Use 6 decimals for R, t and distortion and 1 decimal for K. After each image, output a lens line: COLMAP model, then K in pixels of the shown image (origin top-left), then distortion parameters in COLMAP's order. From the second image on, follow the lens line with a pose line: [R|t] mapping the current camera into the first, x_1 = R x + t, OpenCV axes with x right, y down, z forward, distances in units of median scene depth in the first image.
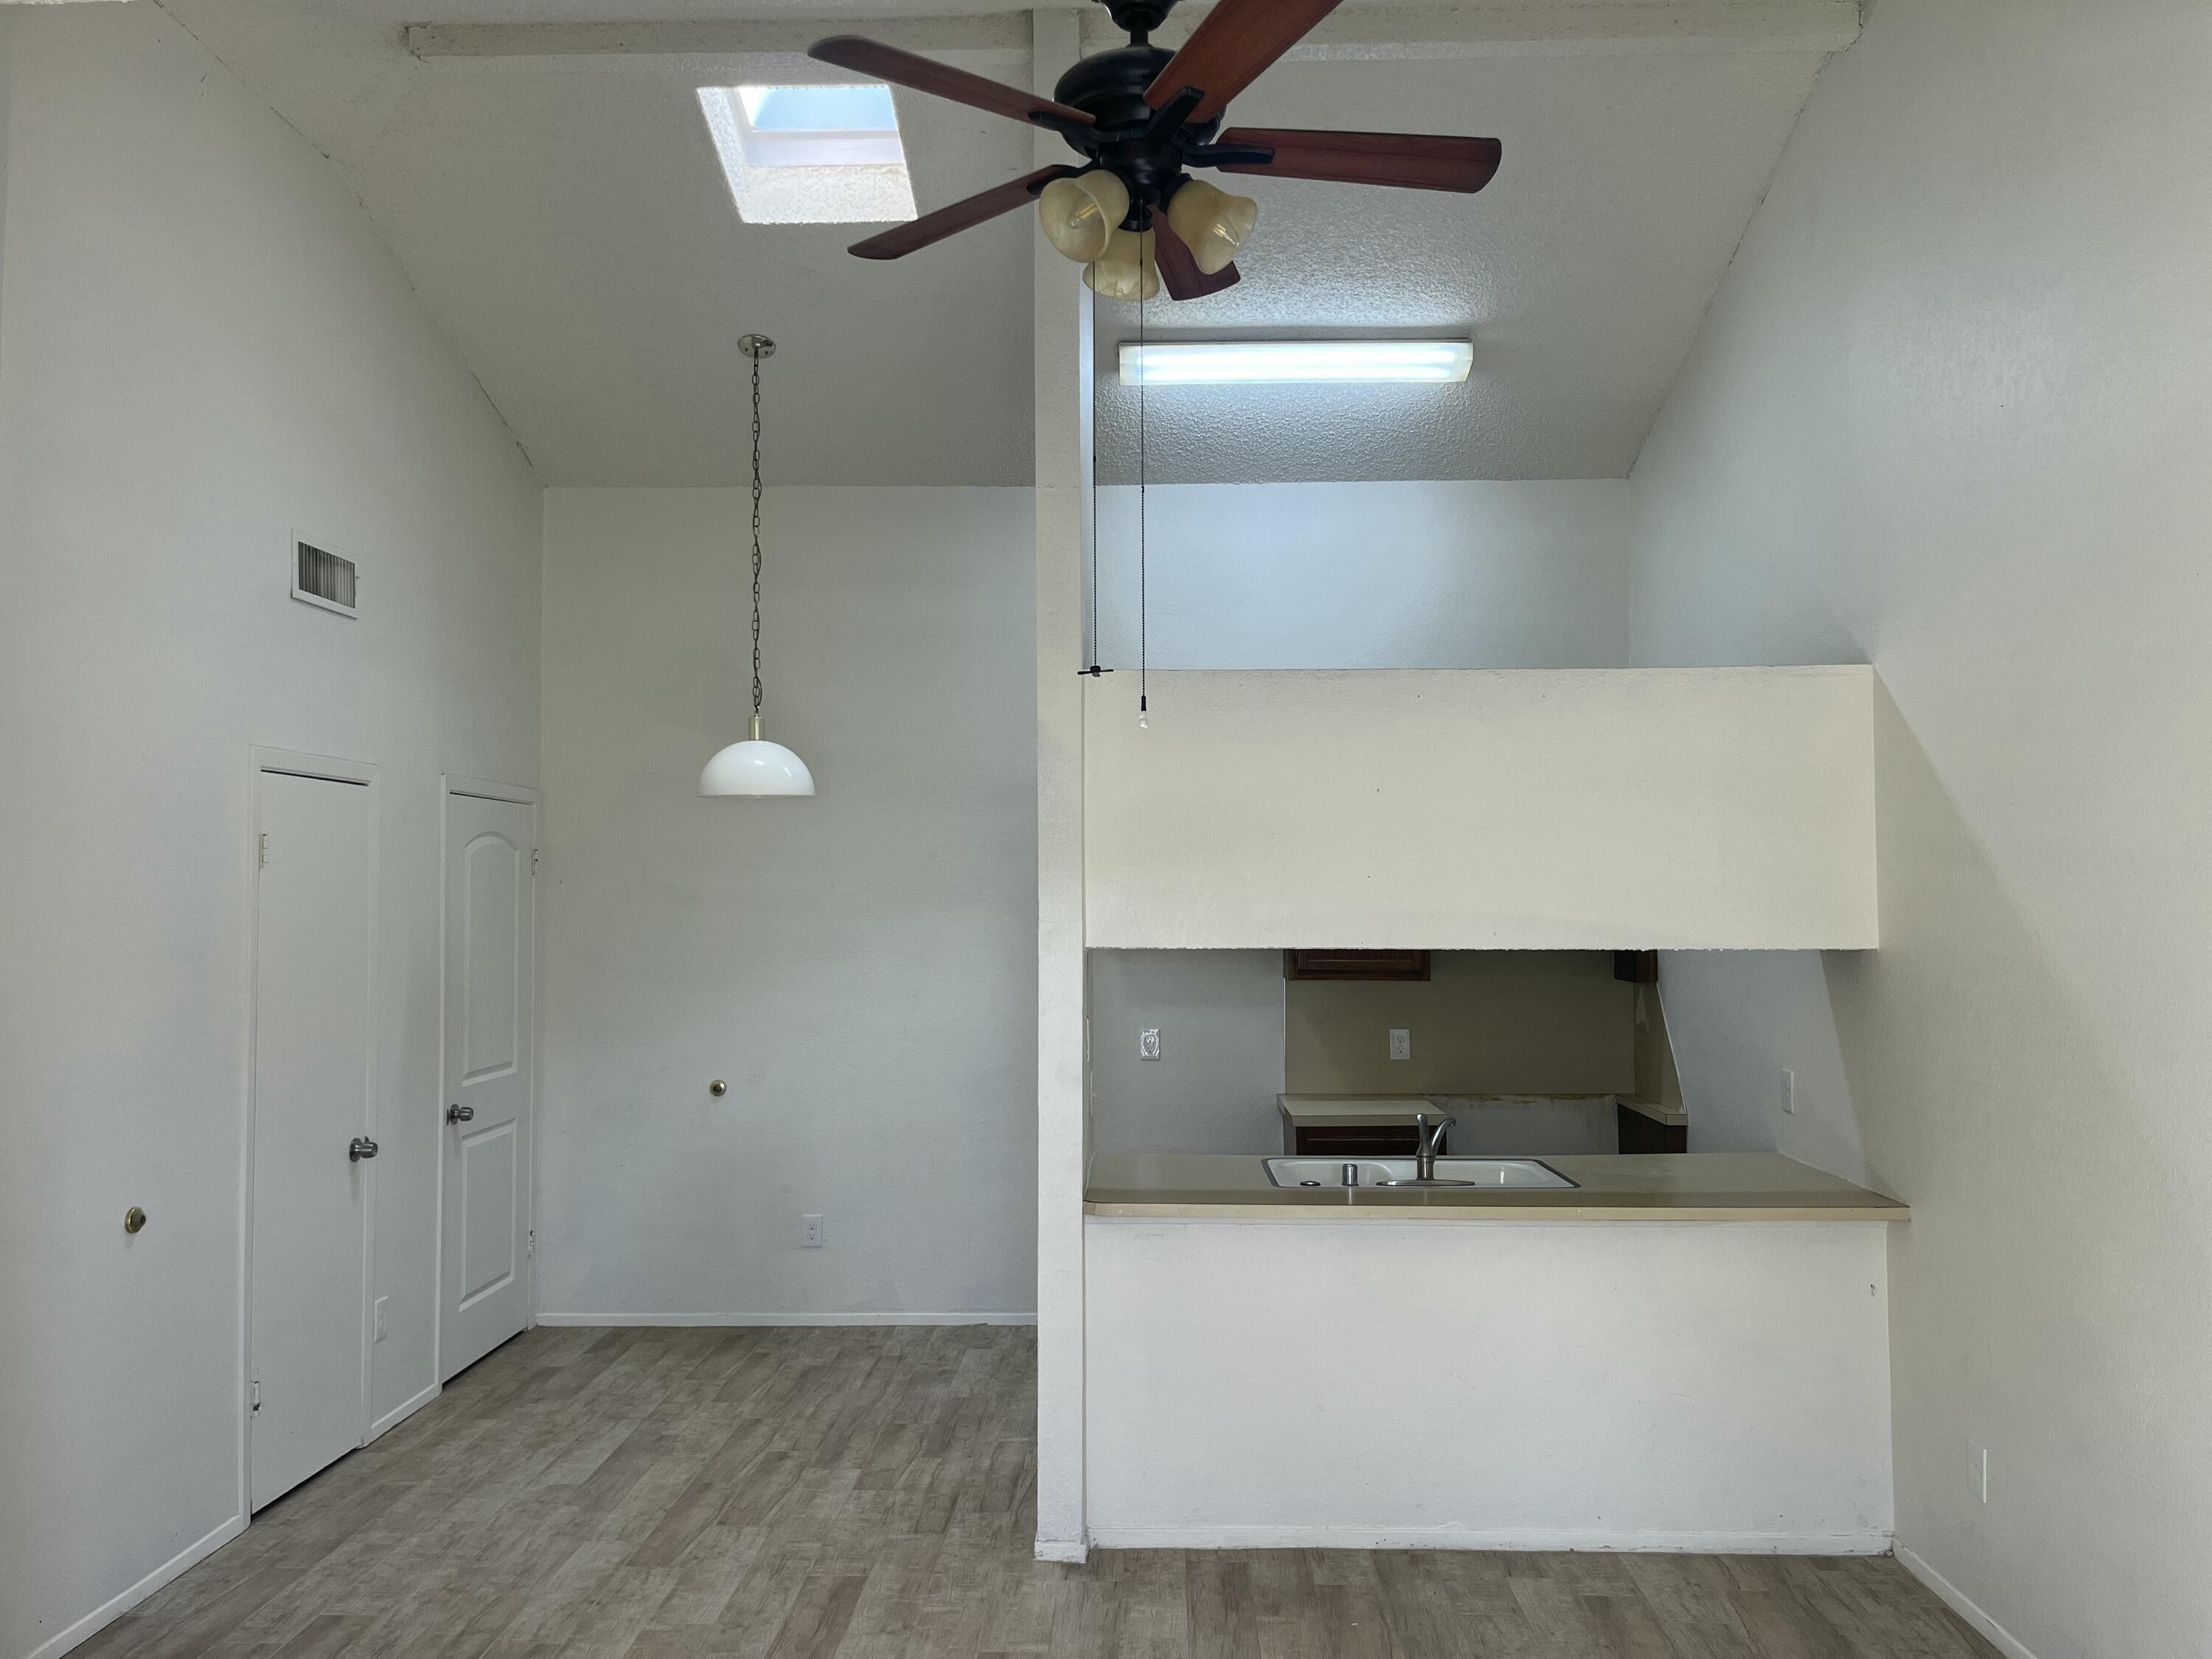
lens RADIAL K [[1642.8, 0, 1106.0], [0, 1642.8, 829.5], [0, 0, 1]] dist [0.072019, -0.145213]
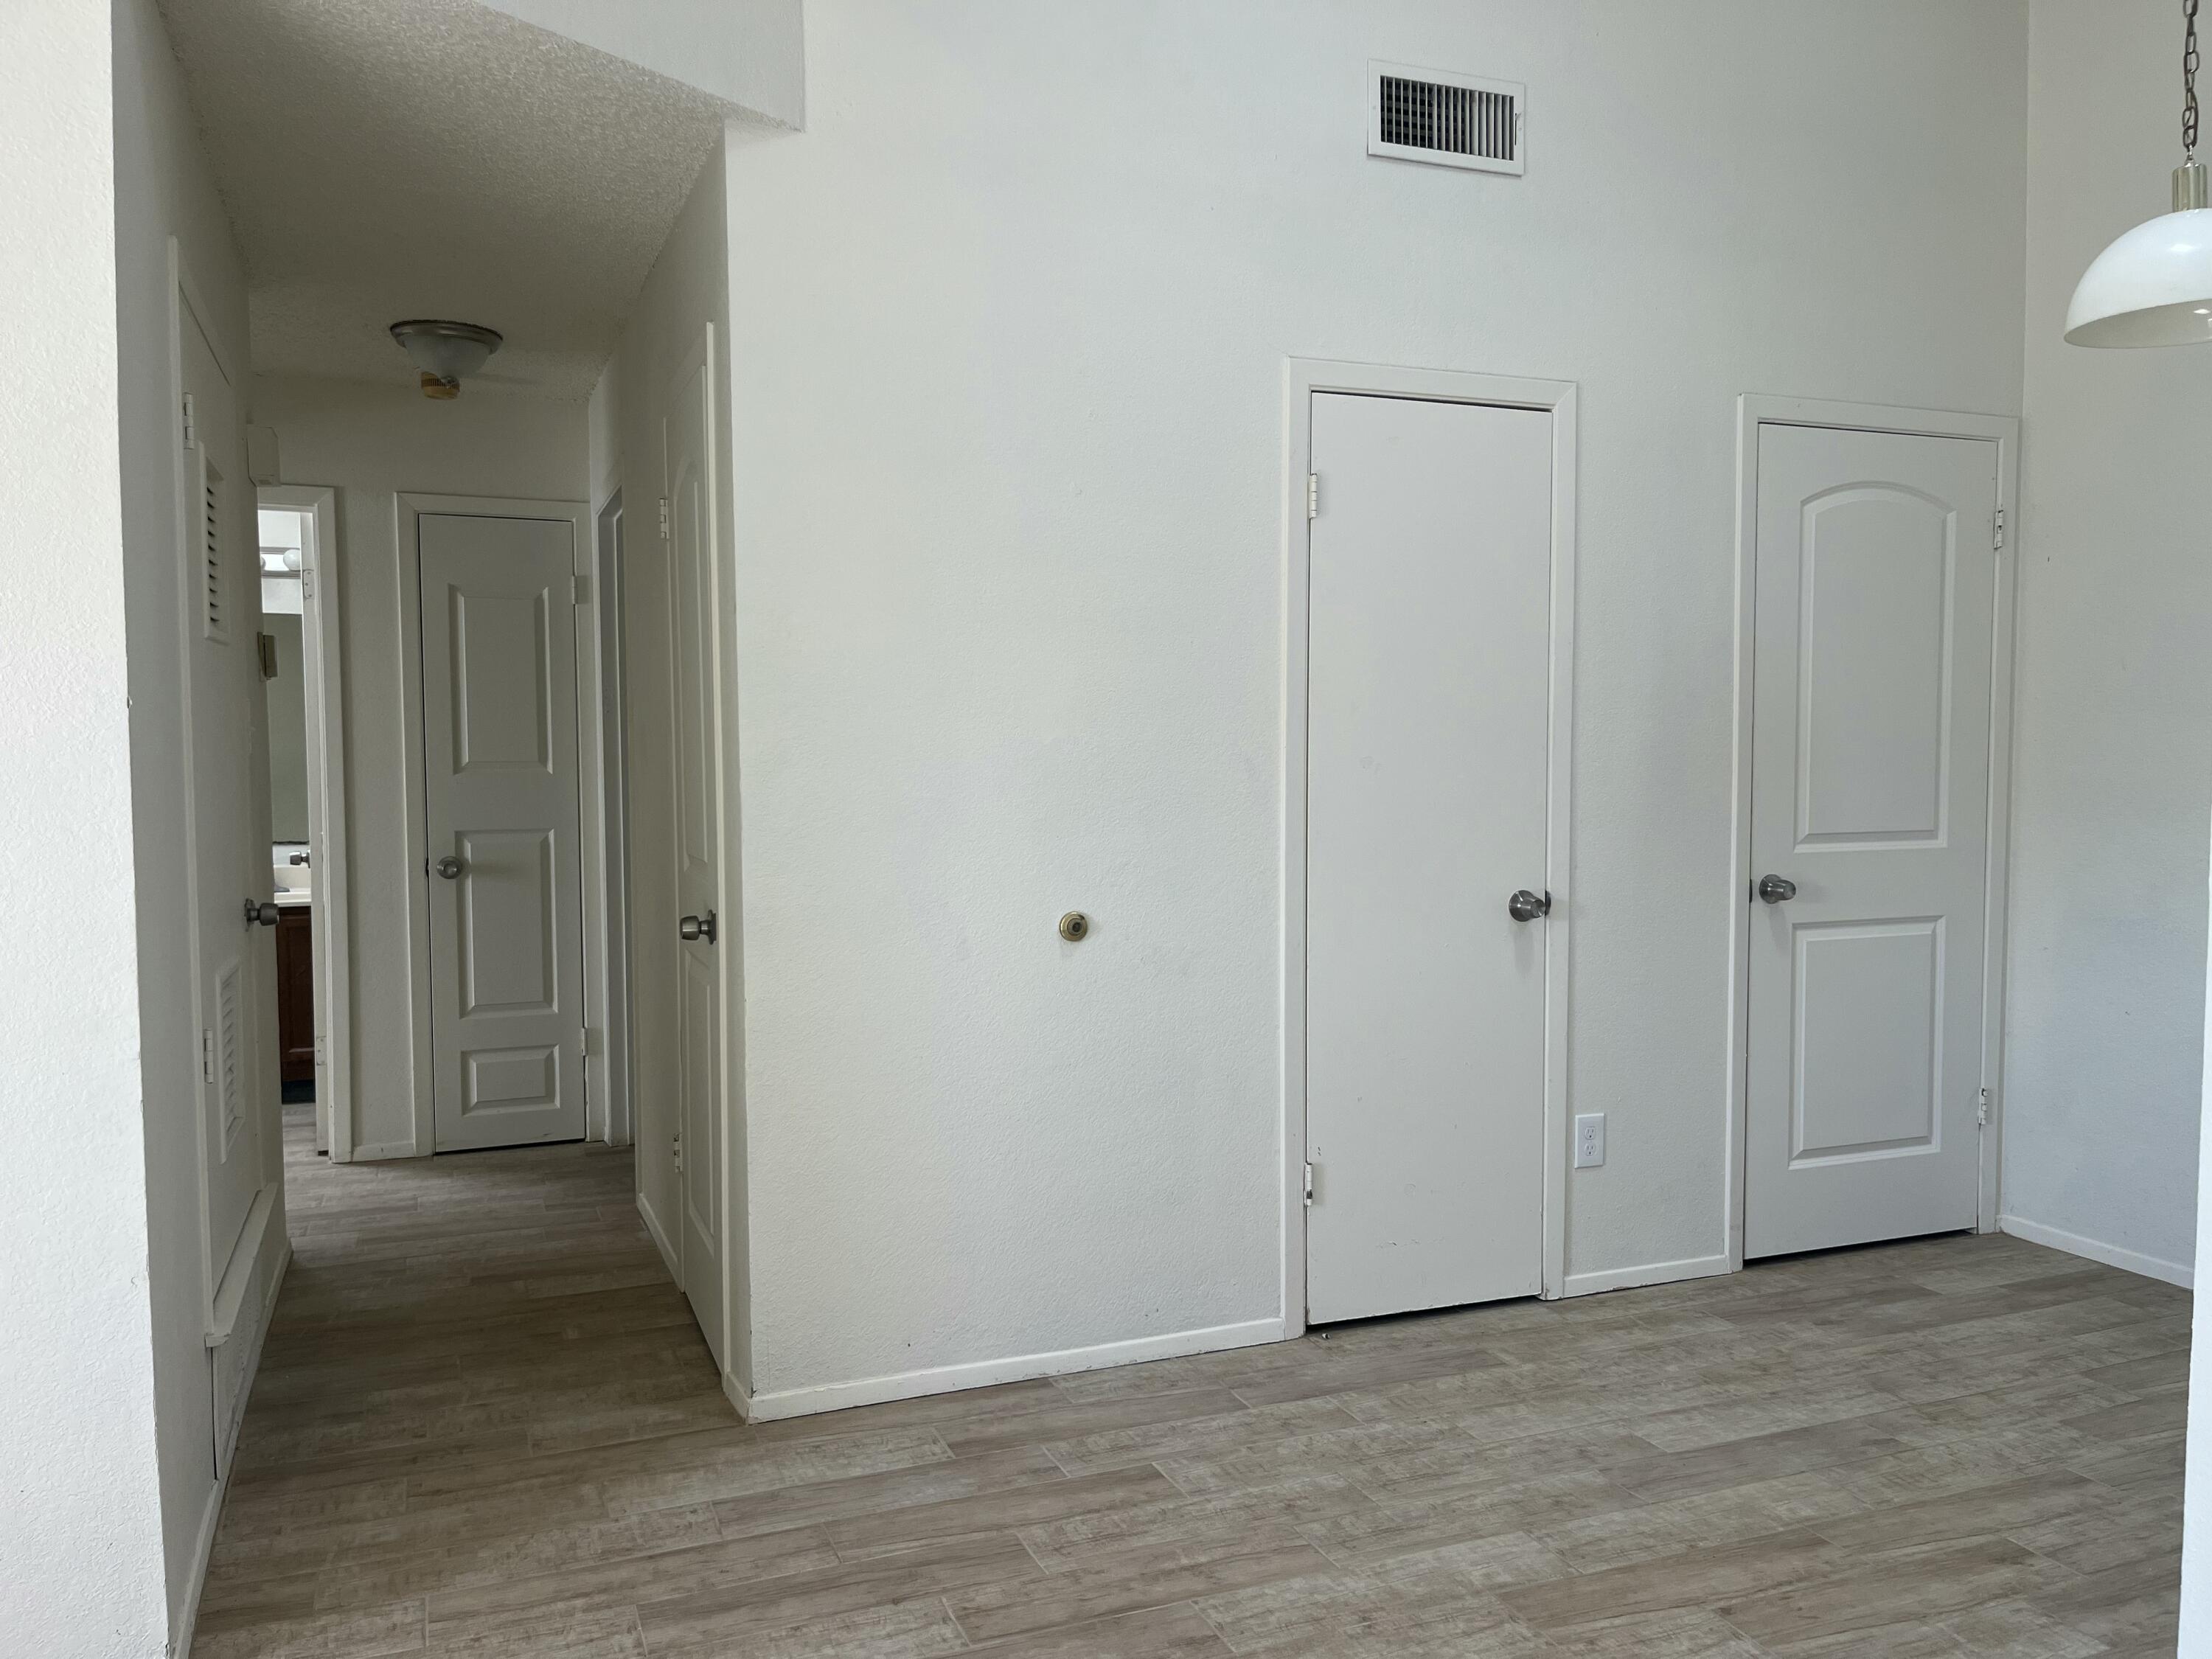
lens RADIAL K [[1650.8, 0, 1106.0], [0, 1650.8, 829.5], [0, 0, 1]] dist [0.080709, -0.123230]
pose [[0.394895, 0.045827, -0.917583, 0.164502], [0.040064, 0.996946, 0.067032, 0.105479], [0.917852, -0.063233, 0.391853, 0.555304]]
